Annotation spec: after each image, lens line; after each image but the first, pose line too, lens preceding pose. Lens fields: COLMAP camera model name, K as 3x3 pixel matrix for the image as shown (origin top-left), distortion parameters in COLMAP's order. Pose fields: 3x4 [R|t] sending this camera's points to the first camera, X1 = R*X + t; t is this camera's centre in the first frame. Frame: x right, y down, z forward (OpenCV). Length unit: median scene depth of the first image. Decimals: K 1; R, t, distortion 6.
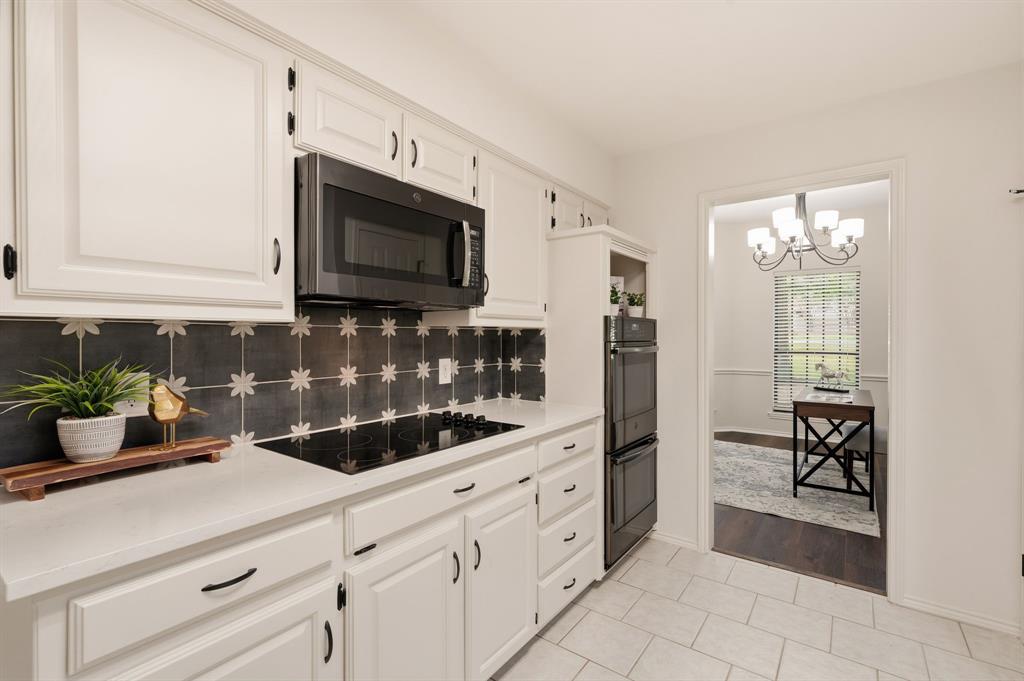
lens RADIAL K [[460.0, 0, 512.6], [0, 460.0, 336.5], [0, 0, 1]] dist [-0.008874, -0.000330]
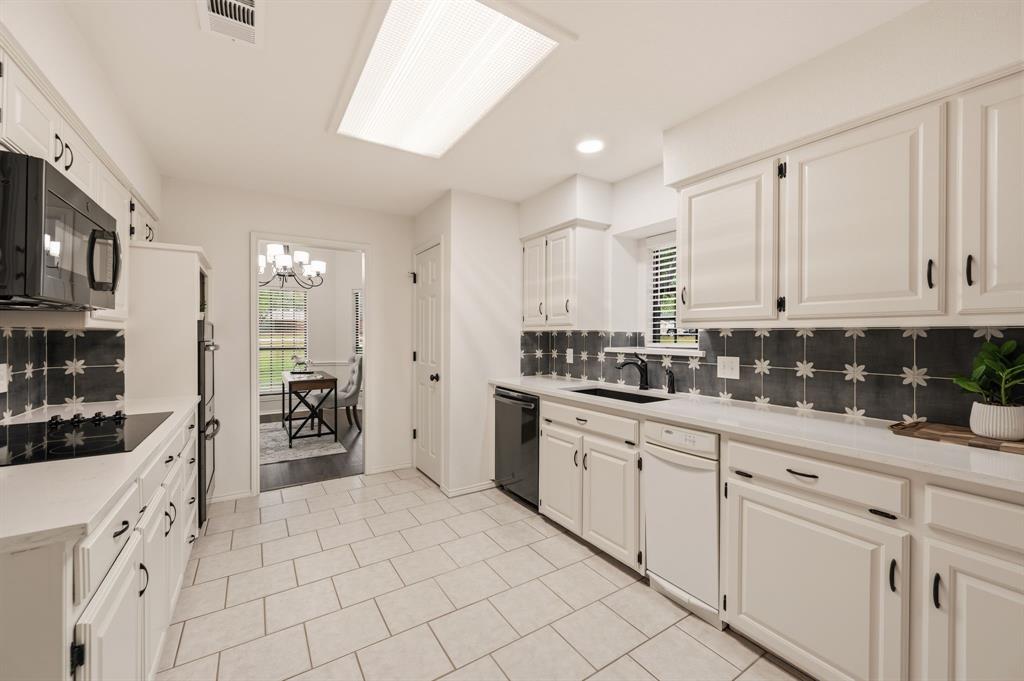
lens RADIAL K [[401.5, 0, 512.6], [0, 401.5, 336.7], [0, 0, 1]] dist [0.001211, 0.000341]
pose [[0.355351, -0.006649, 0.934709, -0.441707], [0.008531, 0.999956, 0.003870, 0.002017], [-0.934694, 0.006598, 0.355392, -0.145670]]
